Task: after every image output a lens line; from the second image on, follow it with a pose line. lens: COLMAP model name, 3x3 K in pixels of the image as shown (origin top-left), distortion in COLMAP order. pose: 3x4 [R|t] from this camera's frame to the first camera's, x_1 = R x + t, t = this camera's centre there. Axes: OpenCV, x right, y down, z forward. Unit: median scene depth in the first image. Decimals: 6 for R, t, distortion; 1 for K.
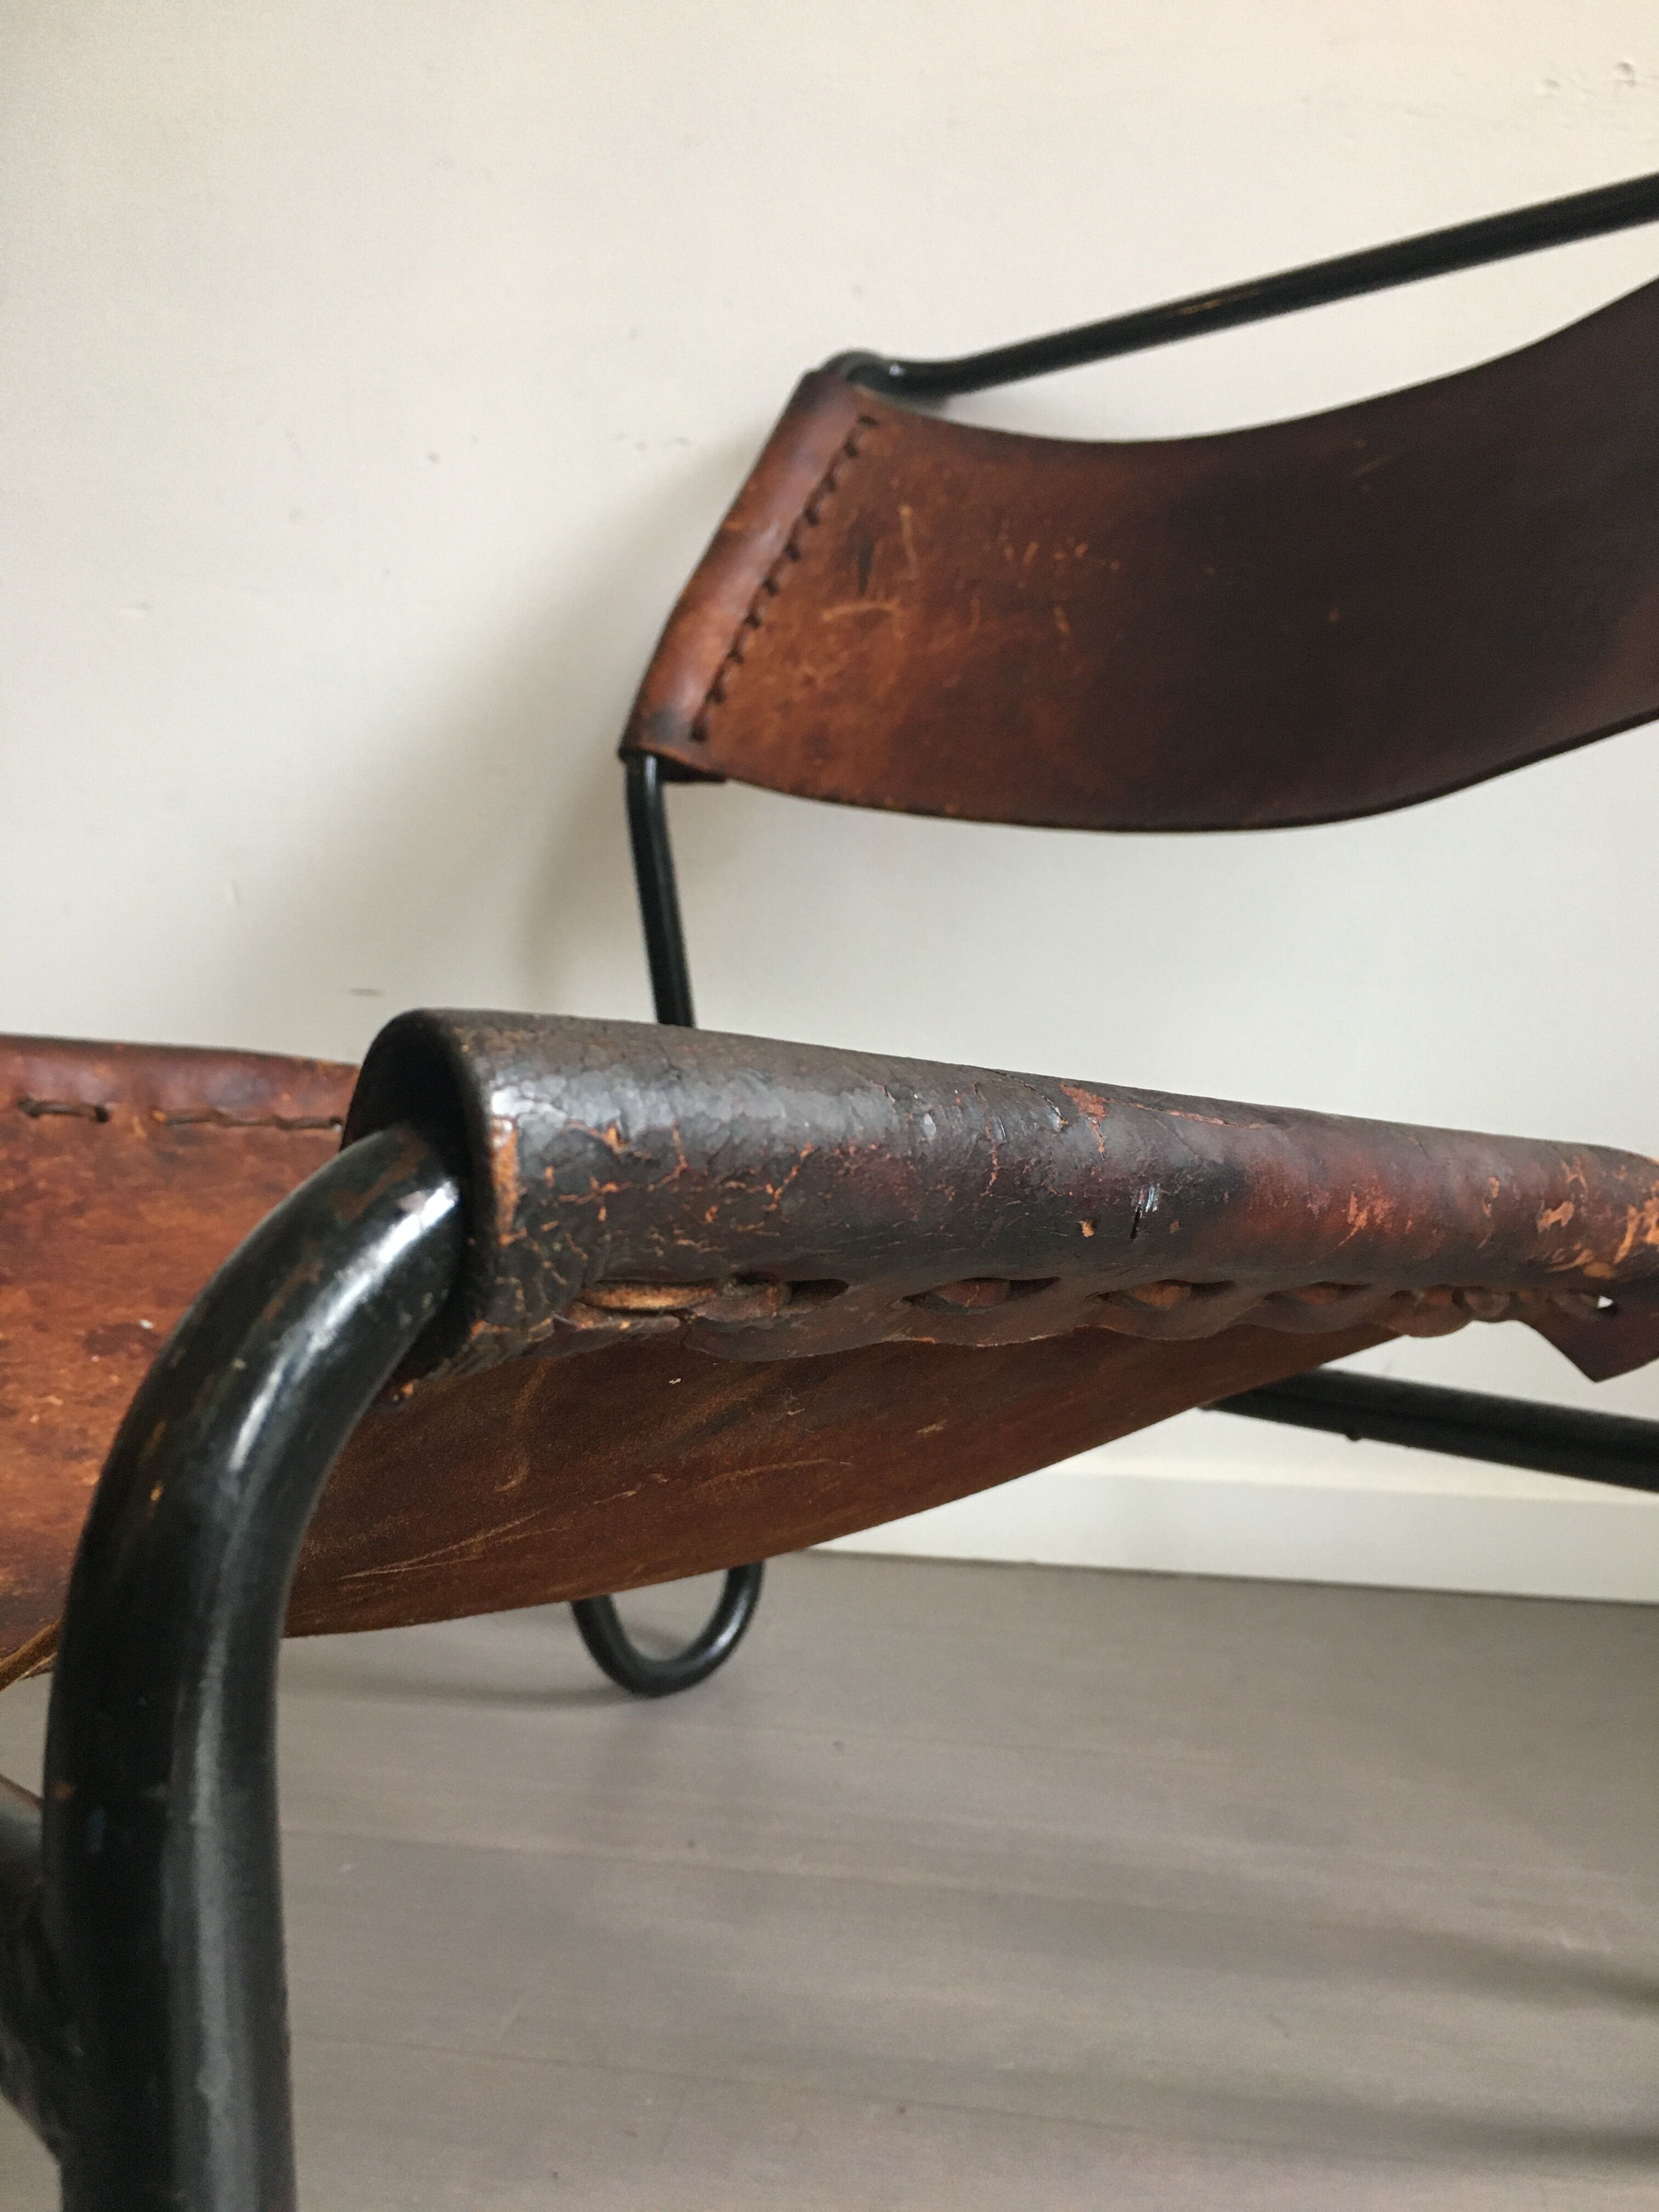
lens RADIAL K [[1907.9, 0, 836.1], [0, 1907.9, 1073.5], [0, 0, 1]] dist [0.064803, -0.082776]
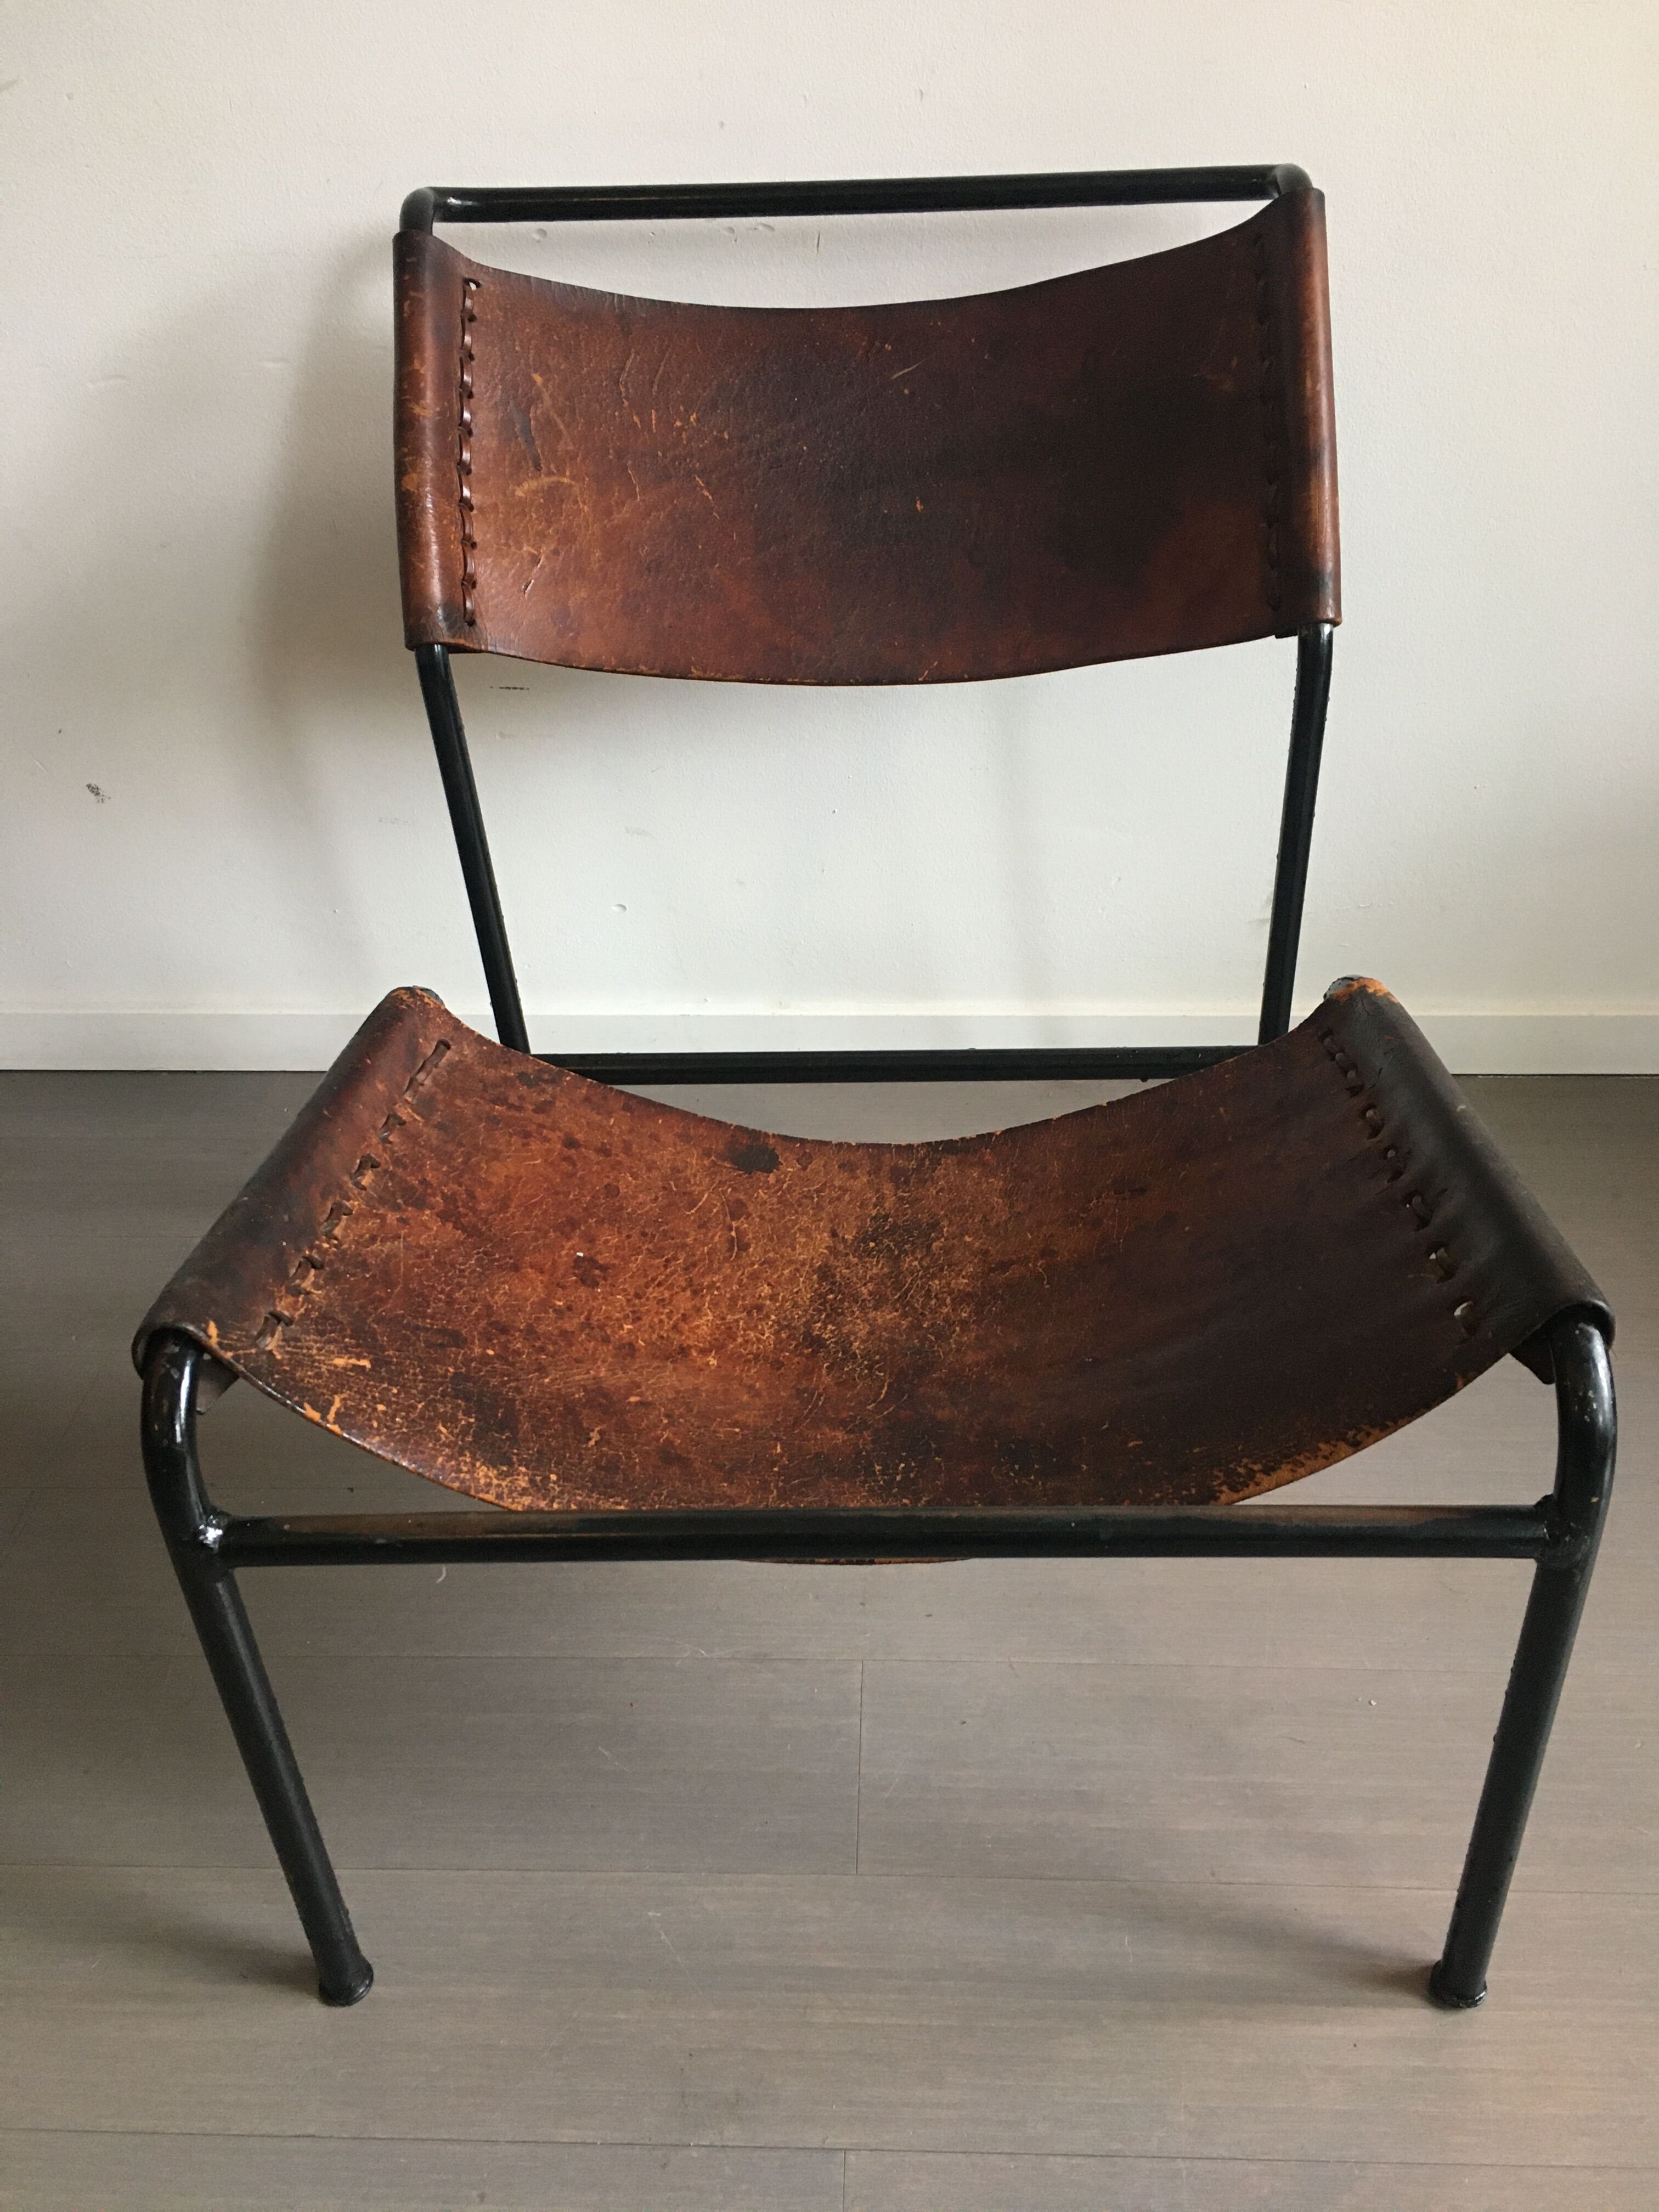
lens RADIAL K [[1907.9, 0, 818.7], [0, 1907.9, 1096.9], [0, 0, 1]] dist [0.064803, -0.082776]
pose [[0.771859, -0.334663, 0.540587, -0.674444], [0.069013, 0.889332, 0.452023, -0.451877], [-0.632037, -0.311591, 0.709536, -0.127776]]
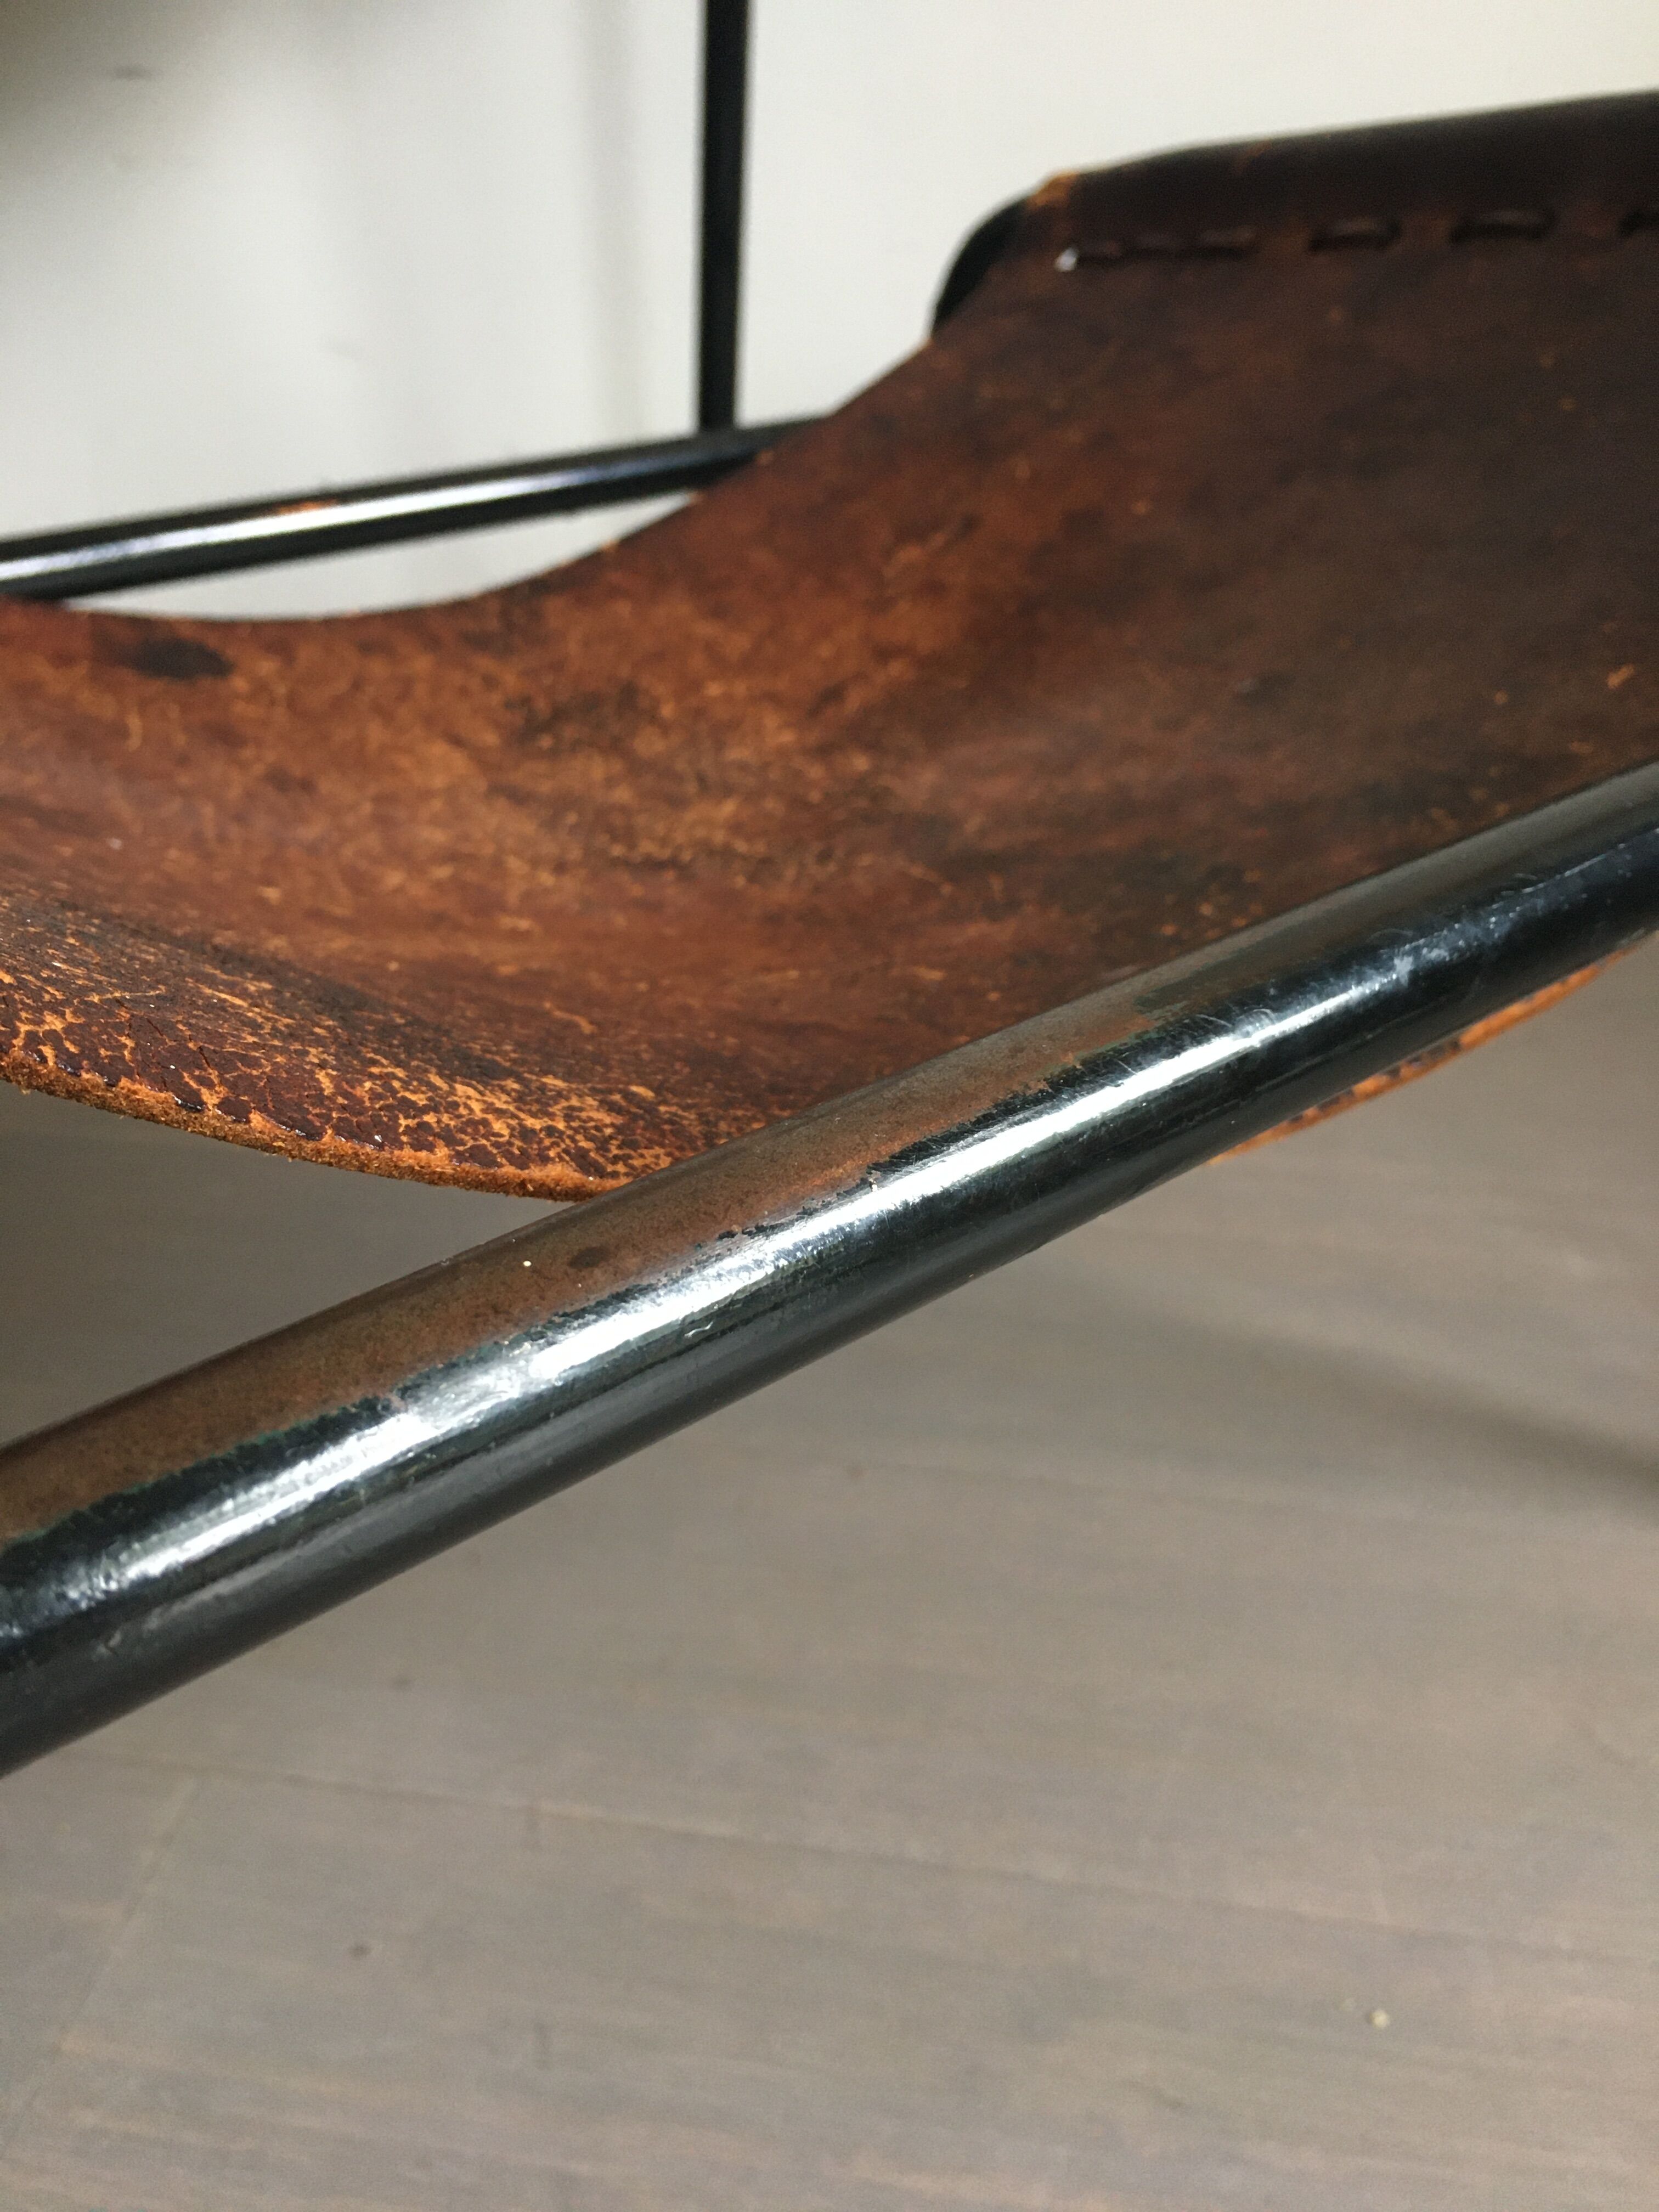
lens RADIAL K [[1907.9, 0, 835.4], [0, 1907.9, 1109.0], [0, 0, 1]] dist [0.064803, -0.082776]
pose [[0.165039, -0.478587, 0.862390, -0.546582], [0.075718, 0.877948, 0.472731, -0.016960], [-0.983376, -0.012720, 0.181133, 0.448740]]
